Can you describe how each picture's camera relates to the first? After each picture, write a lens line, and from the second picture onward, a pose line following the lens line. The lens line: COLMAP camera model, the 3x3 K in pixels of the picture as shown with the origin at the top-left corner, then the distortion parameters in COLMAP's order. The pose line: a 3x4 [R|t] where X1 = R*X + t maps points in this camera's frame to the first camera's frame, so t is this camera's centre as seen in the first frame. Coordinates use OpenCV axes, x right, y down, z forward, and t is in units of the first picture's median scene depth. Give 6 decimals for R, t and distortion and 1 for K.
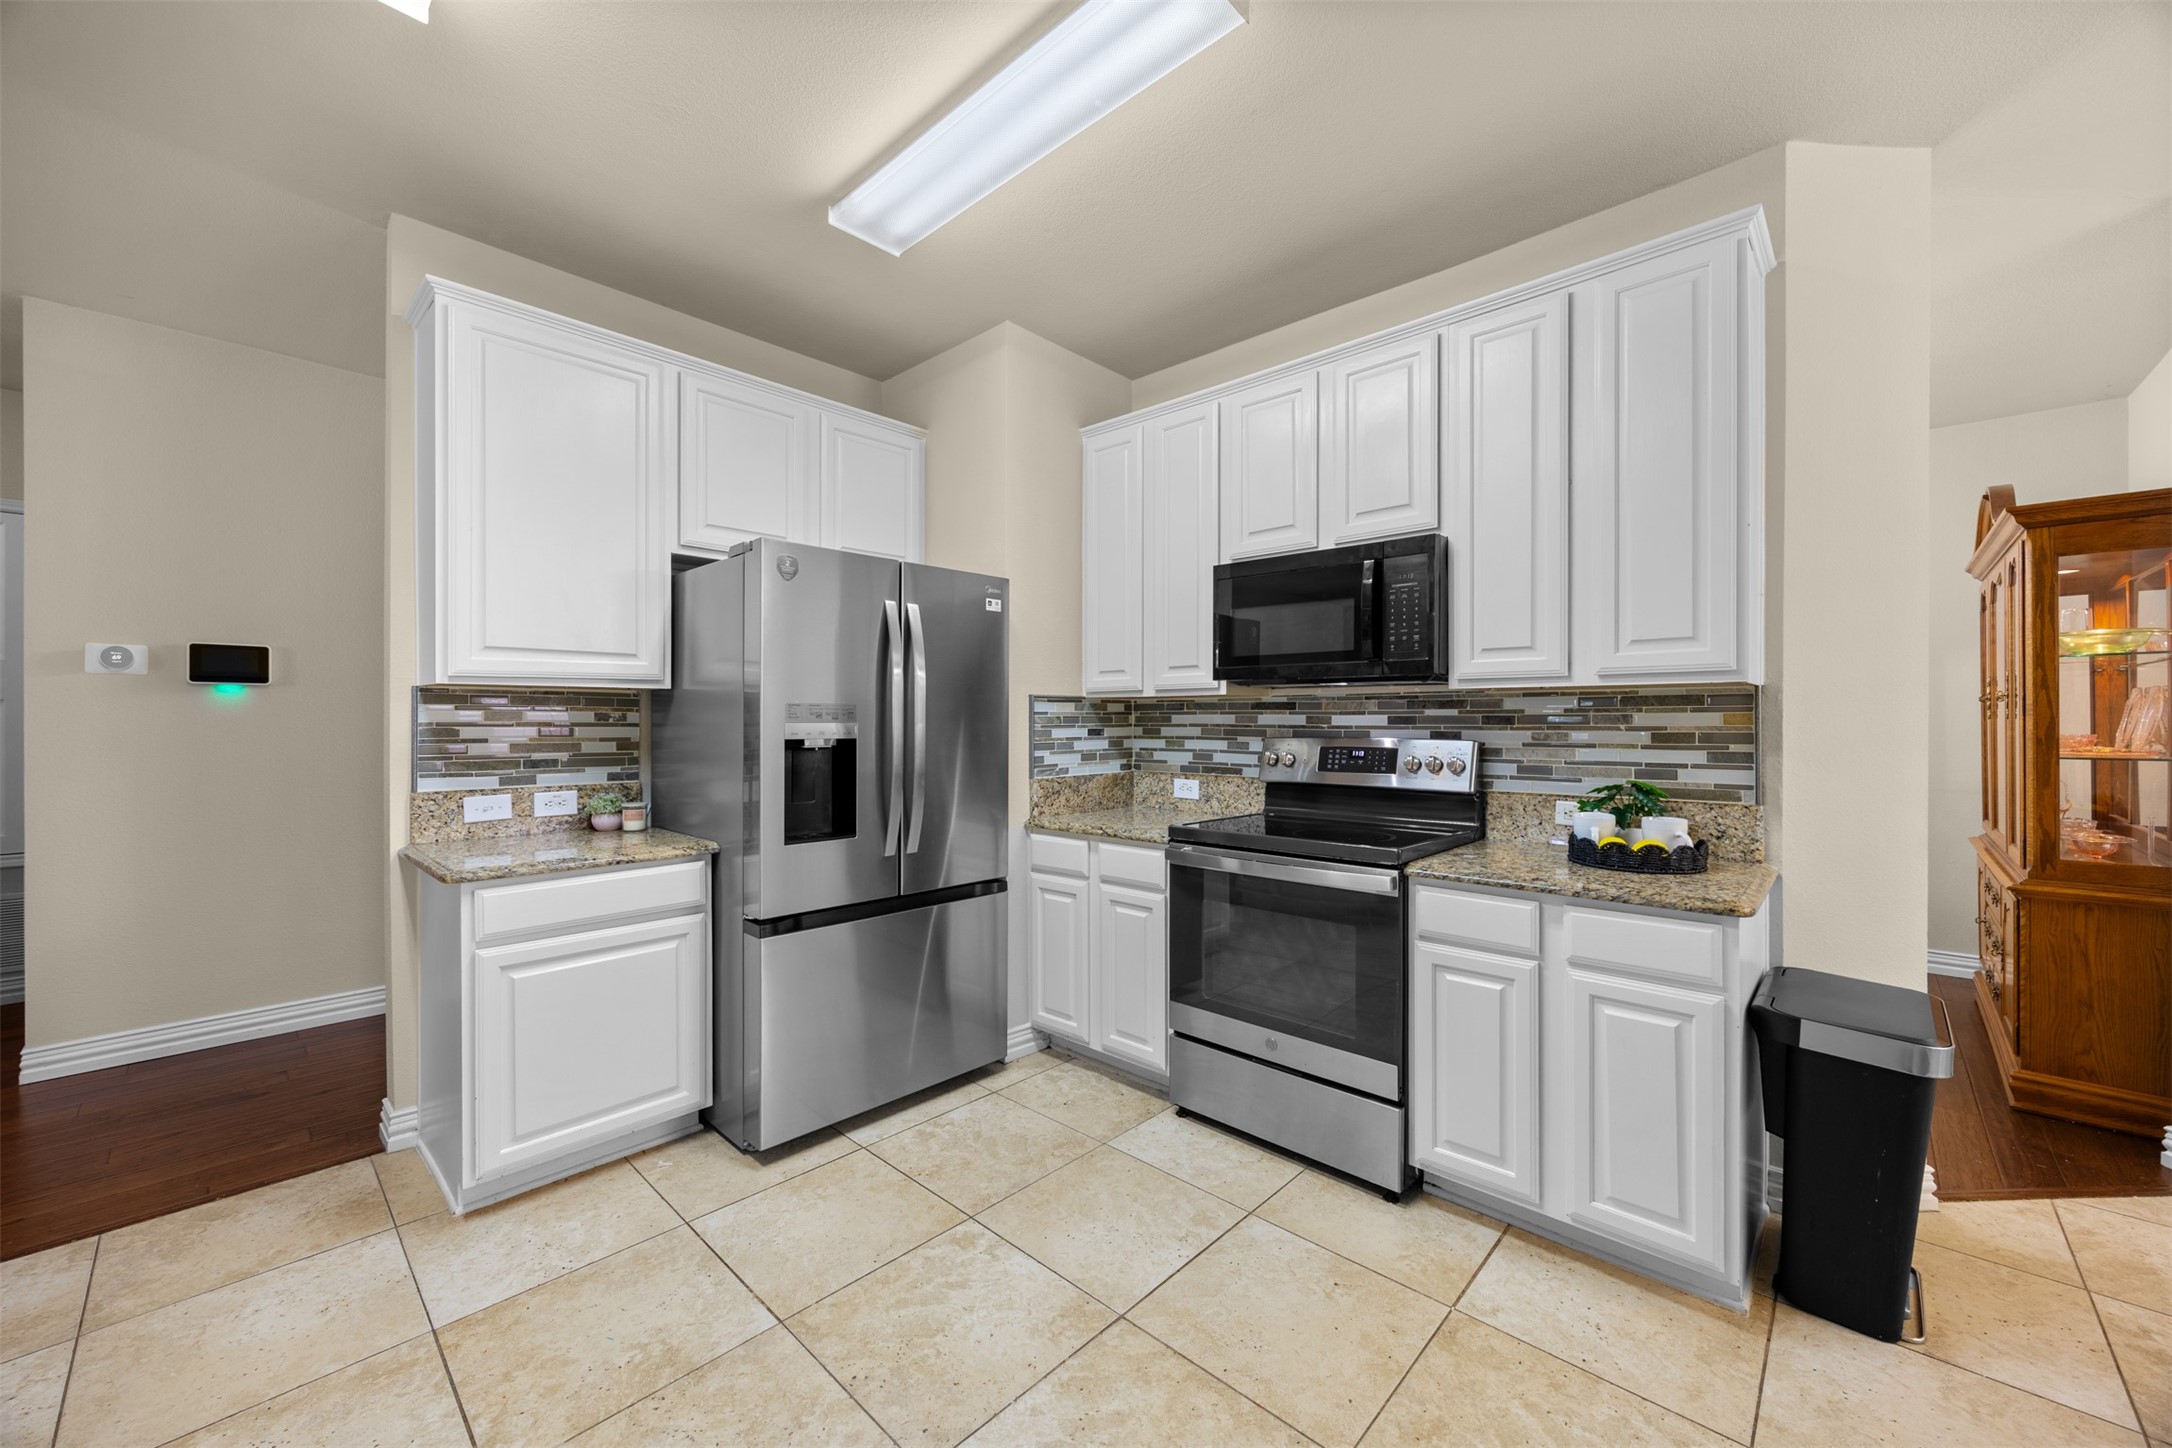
lens RADIAL K [[836.4, 0, 1086.0], [0, 836.4, 724.0], [0, 0, 1]] dist [-0.000514, 0.000049]
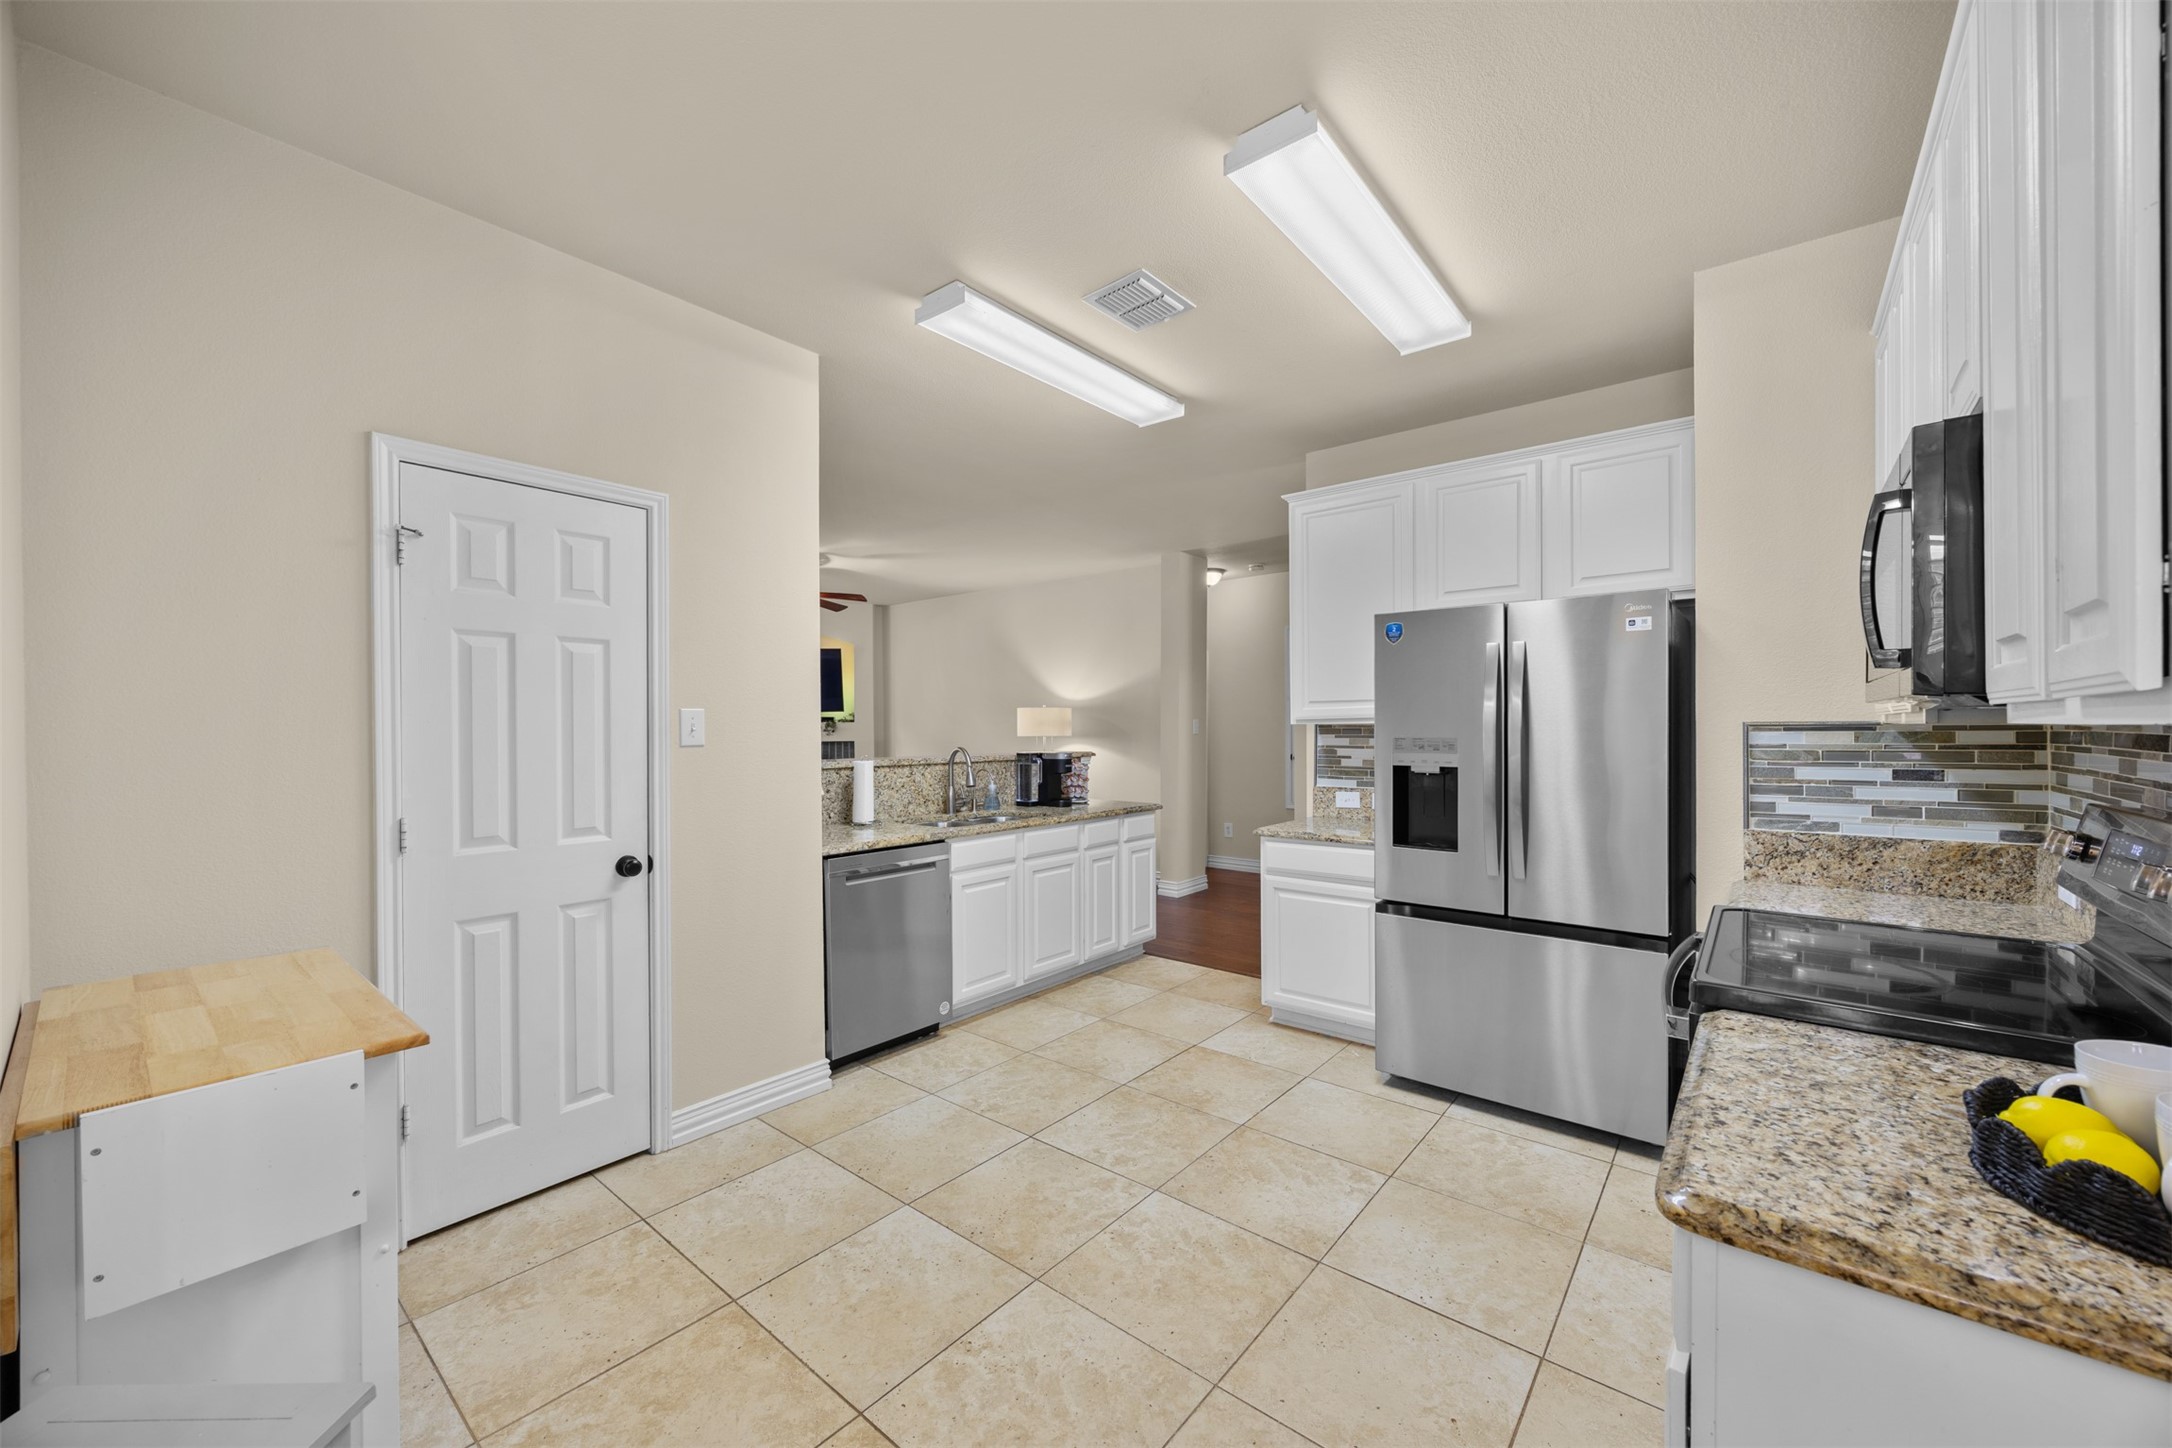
lens RADIAL K [[836.4, 0, 1086.0], [0, 836.4, 724.0], [0, 0, 1]] dist [-0.000514, 0.000049]
pose [[0.047049, -0.003024, -0.998888, 0.833561], [0.002787, 0.999992, -0.002896, -0.039754], [0.998889, -0.002647, 0.047057, 0.417441]]
